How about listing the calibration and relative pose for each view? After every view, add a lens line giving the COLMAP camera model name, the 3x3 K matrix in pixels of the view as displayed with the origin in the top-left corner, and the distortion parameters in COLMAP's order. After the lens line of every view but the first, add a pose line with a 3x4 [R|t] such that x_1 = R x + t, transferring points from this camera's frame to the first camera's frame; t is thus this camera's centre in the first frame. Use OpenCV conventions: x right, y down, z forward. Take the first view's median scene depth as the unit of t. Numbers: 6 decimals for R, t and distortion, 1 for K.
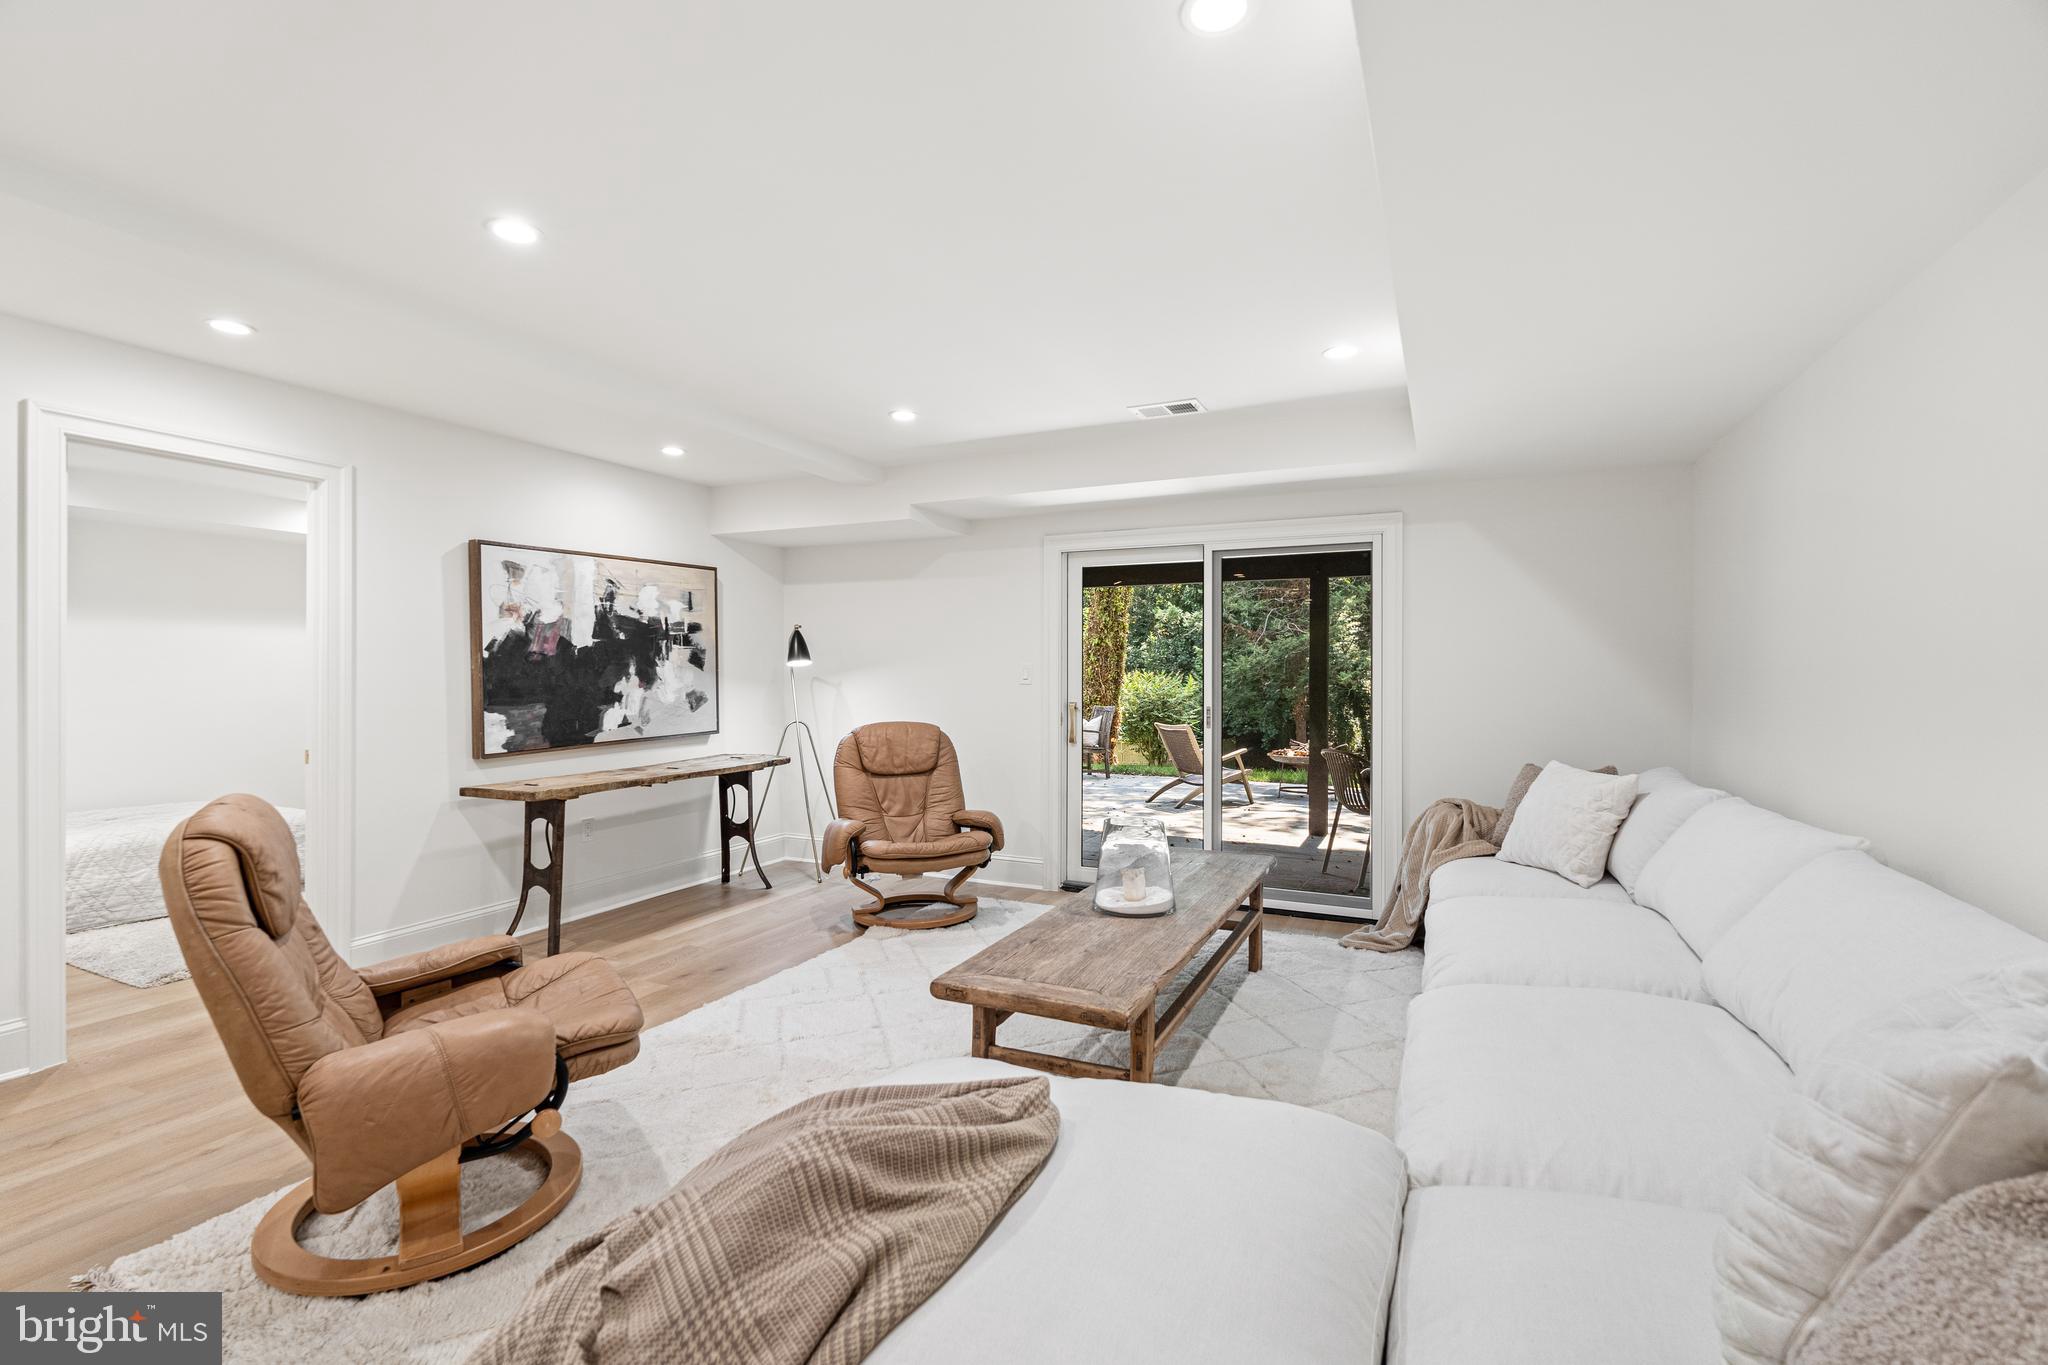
lens RADIAL K [[901.2, 0, 1021.6], [0, 901.2, 667.6], [0, 0, 1]] dist [0.001334, 0.000094]
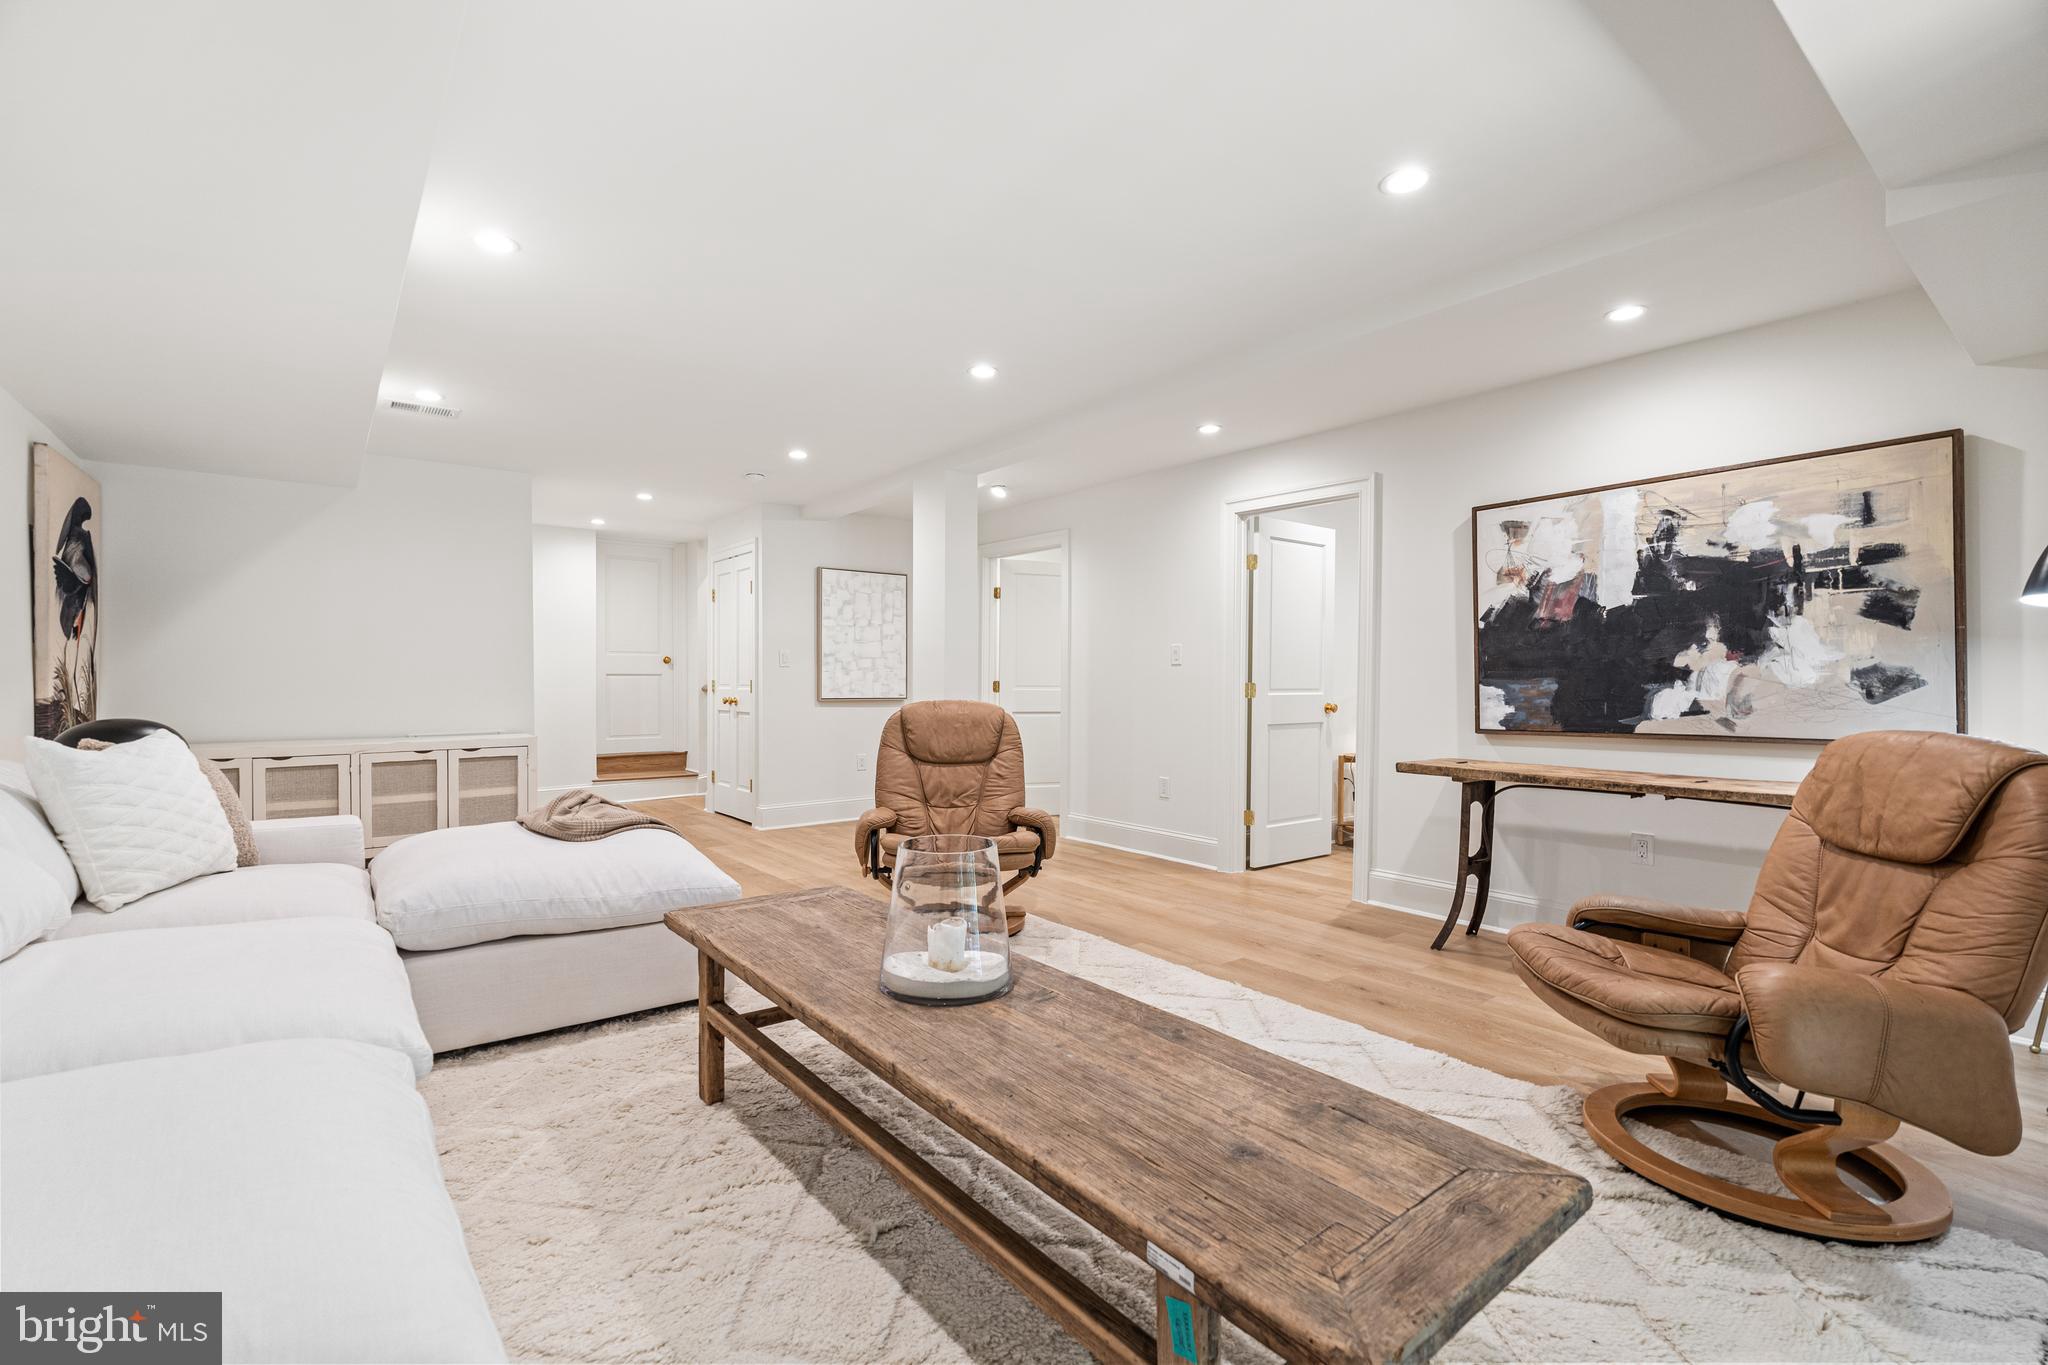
lens RADIAL K [[910.7, 0, 1016.2], [0, 910.7, 687.8], [0, 0, 1]] dist [-0.002255, -0.000367]
pose [[-0.449149, 0.005671, -0.893439, 0.442273], [-0.000930, 0.999976, 0.006815, 0.041458], [0.893456, 0.003892, -0.449134, 0.891164]]
